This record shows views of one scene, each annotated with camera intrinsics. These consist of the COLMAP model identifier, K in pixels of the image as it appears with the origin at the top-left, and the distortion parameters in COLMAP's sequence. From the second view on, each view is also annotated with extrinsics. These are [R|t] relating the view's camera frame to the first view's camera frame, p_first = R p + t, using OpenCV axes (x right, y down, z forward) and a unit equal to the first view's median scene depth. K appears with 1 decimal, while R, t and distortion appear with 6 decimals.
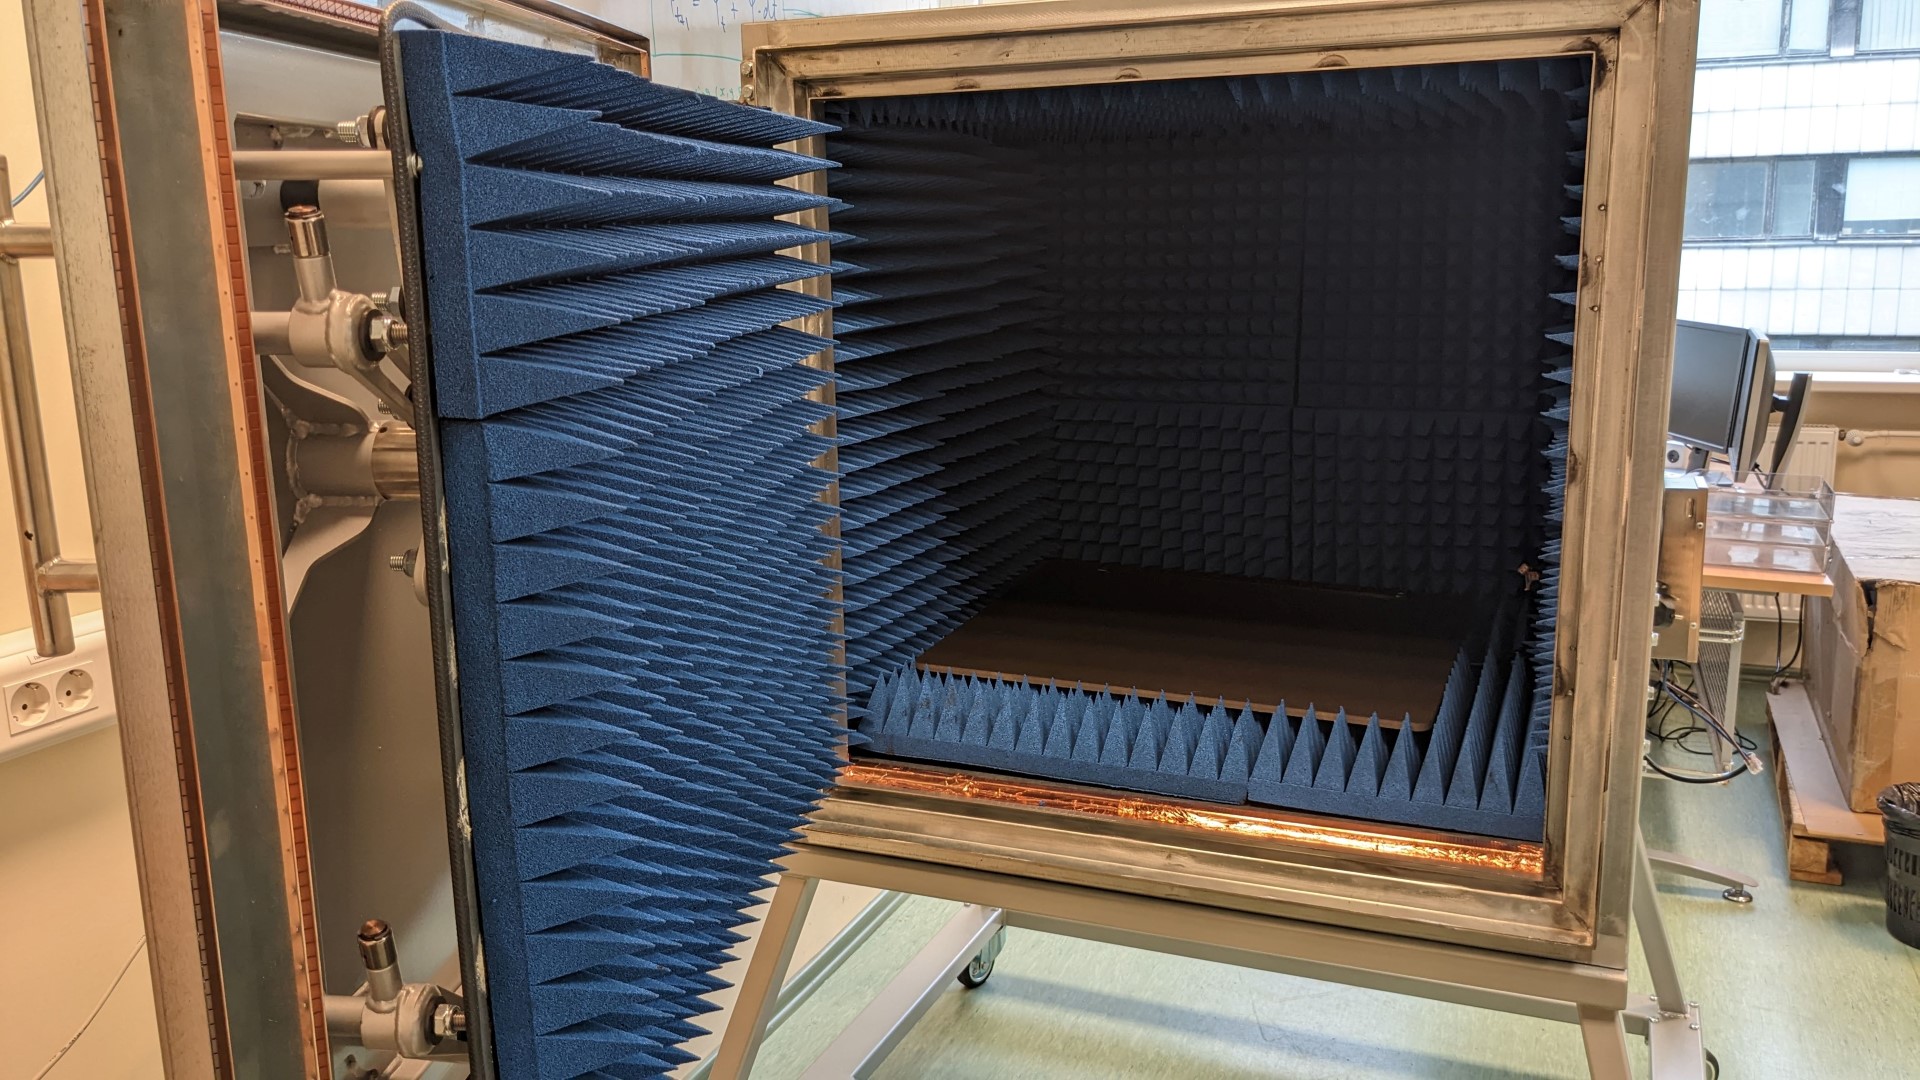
lens RADIAL K [[1513.3, 0, 957.1], [0, 1513.3, 532.8], [0, 0, 1]] dist [0.032872, -0.047918]
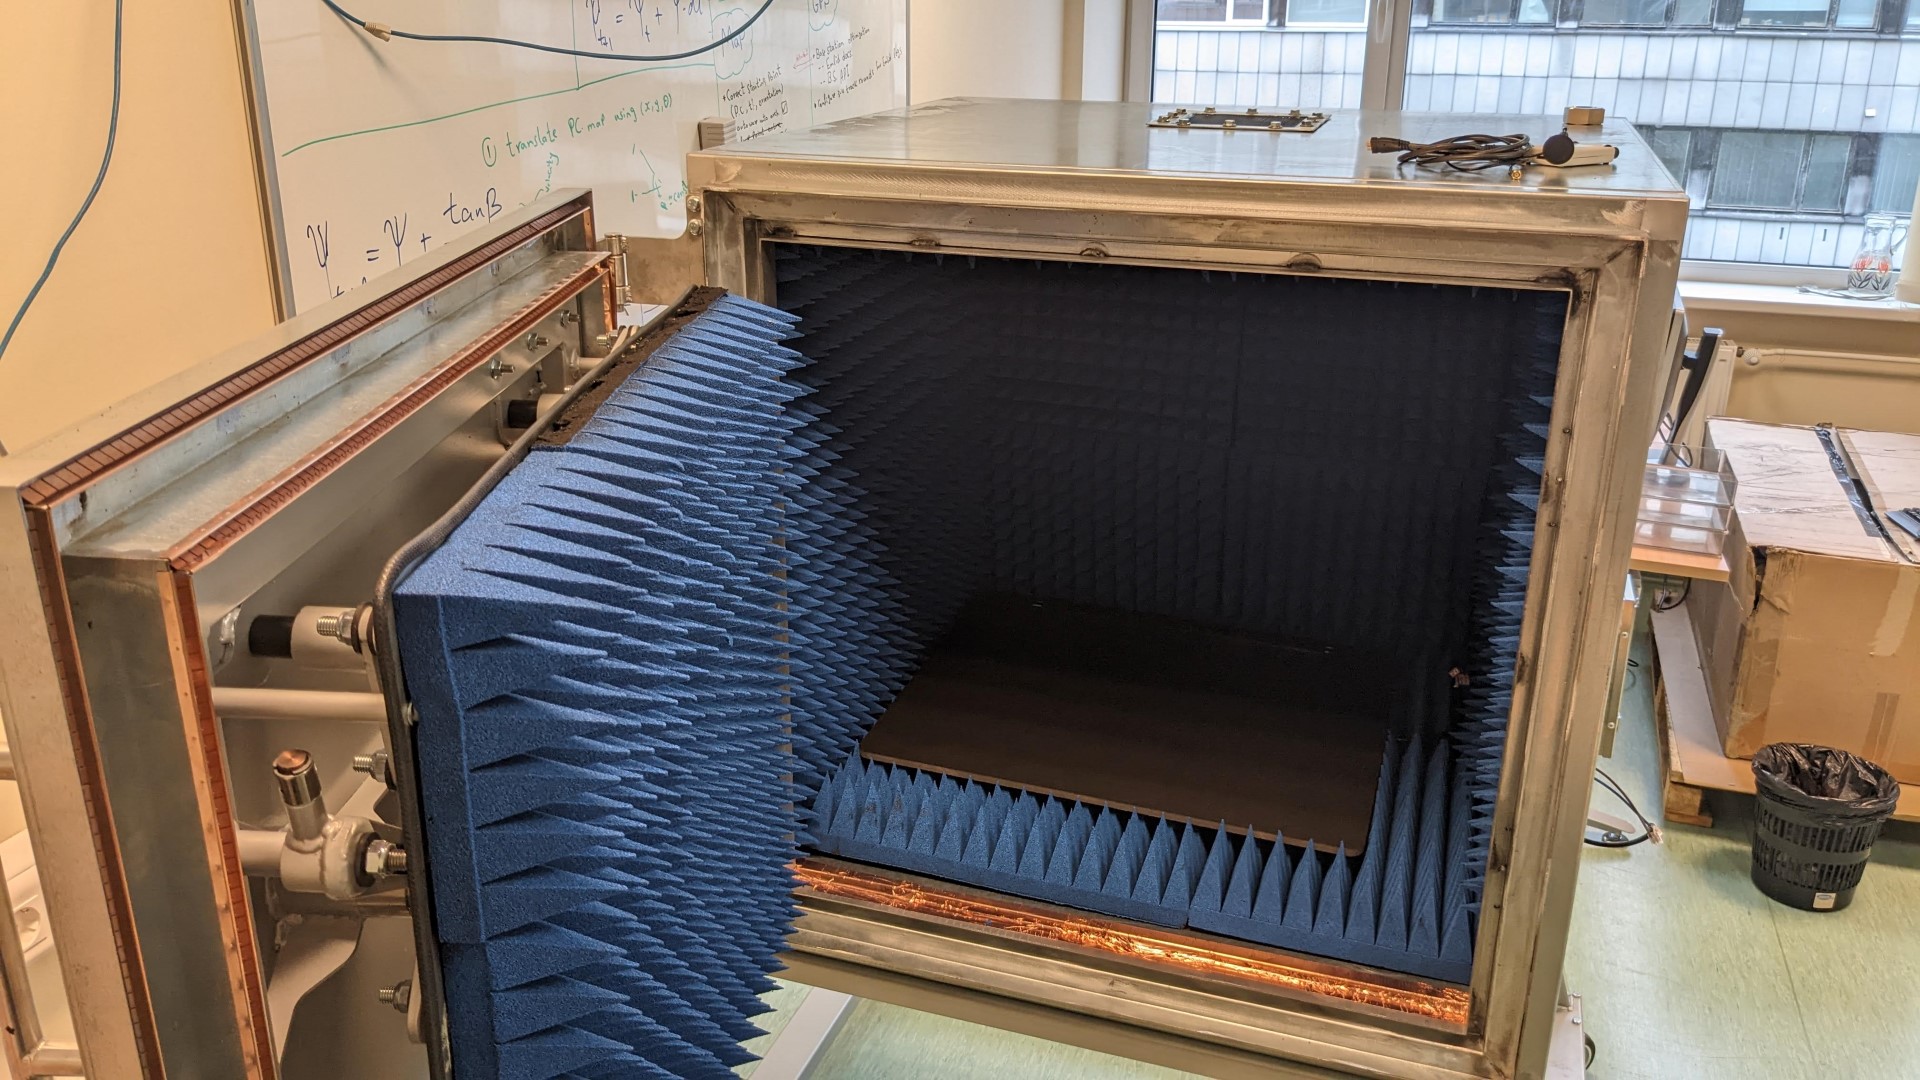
lens RADIAL K [[1513.3, 0, 955.9], [0, 1513.3, 534.0], [0, 0, 1]] dist [0.032872, -0.047918]
pose [[0.997777, 0.003029, 0.066579, -0.035413], [-0.012023, 0.990758, 0.135107, -0.221146], [-0.065554, -0.135607, 0.988592, 0.021305]]
